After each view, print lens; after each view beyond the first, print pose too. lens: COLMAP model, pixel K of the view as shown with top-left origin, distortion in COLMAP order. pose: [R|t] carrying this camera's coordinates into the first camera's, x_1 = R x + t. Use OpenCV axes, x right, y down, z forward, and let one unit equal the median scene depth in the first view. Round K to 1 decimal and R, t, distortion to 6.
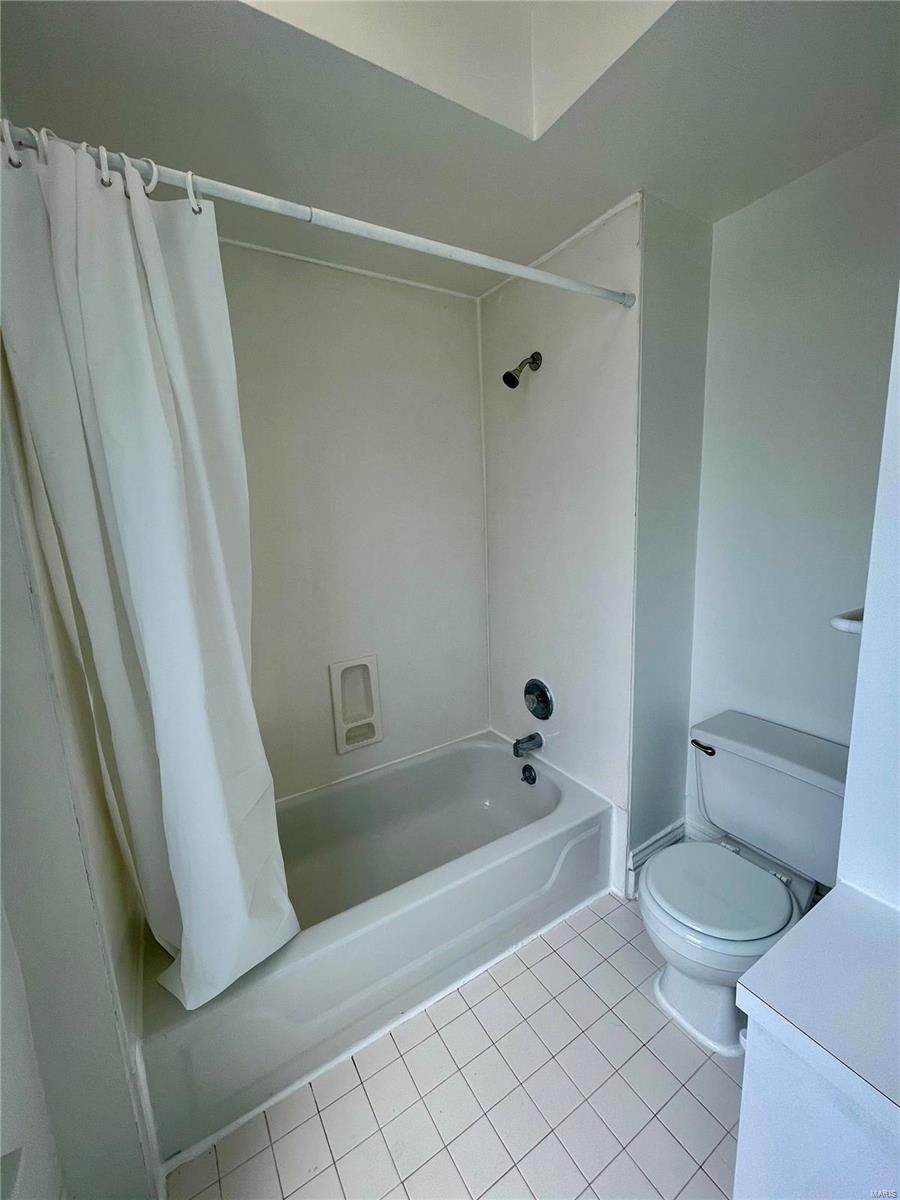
lens RADIAL K [[484.7, 0, 447.4], [0, 484.7, 599.3], [0, 0, 1]] dist [-0.000119, 0.000483]
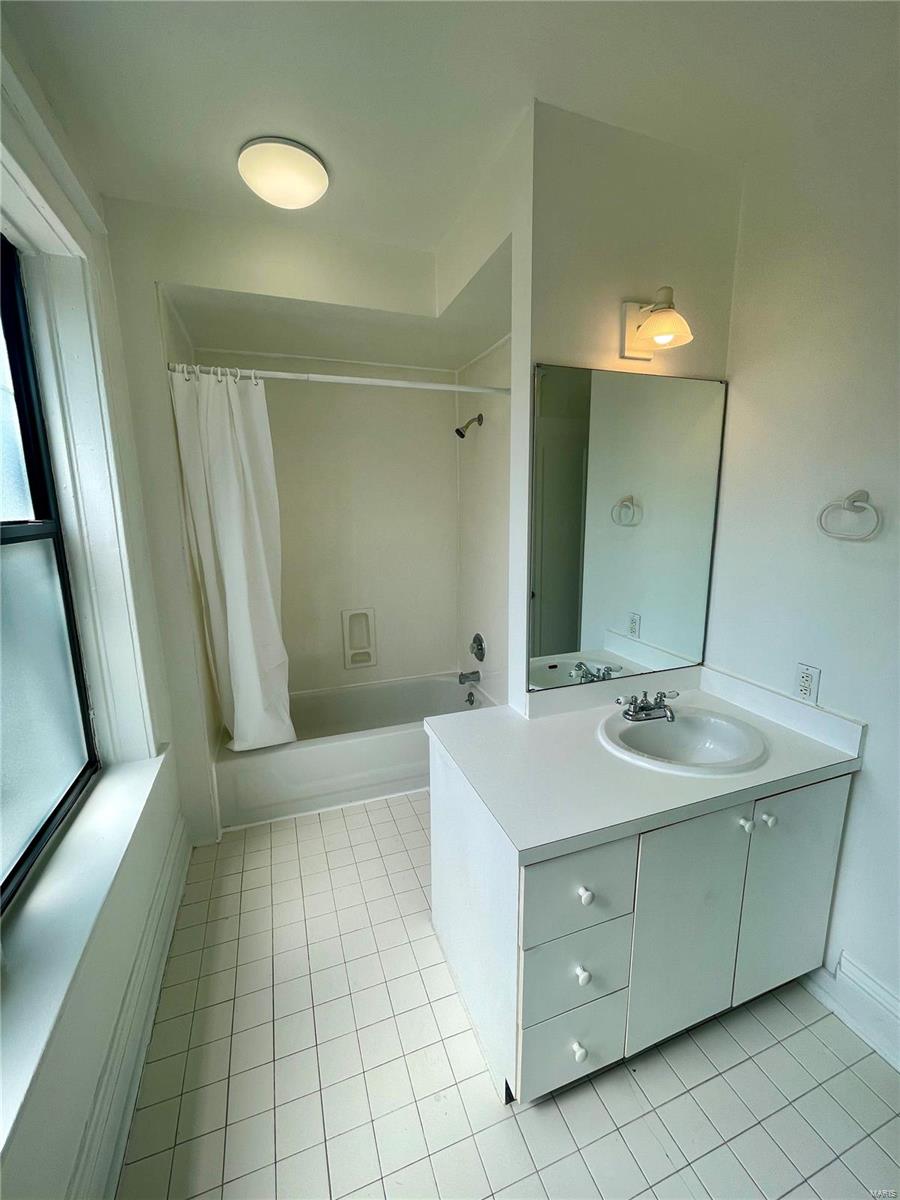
lens RADIAL K [[484.7, 0, 451.6], [0, 484.7, 602.3], [0, 0, 1]] dist [-0.000119, 0.000483]
pose [[0.980287, 0.074165, -0.183132, 0.581264], [-0.070516, 0.997162, 0.026368, 0.060954], [0.184568, -0.012935, 0.982735, -0.715793]]
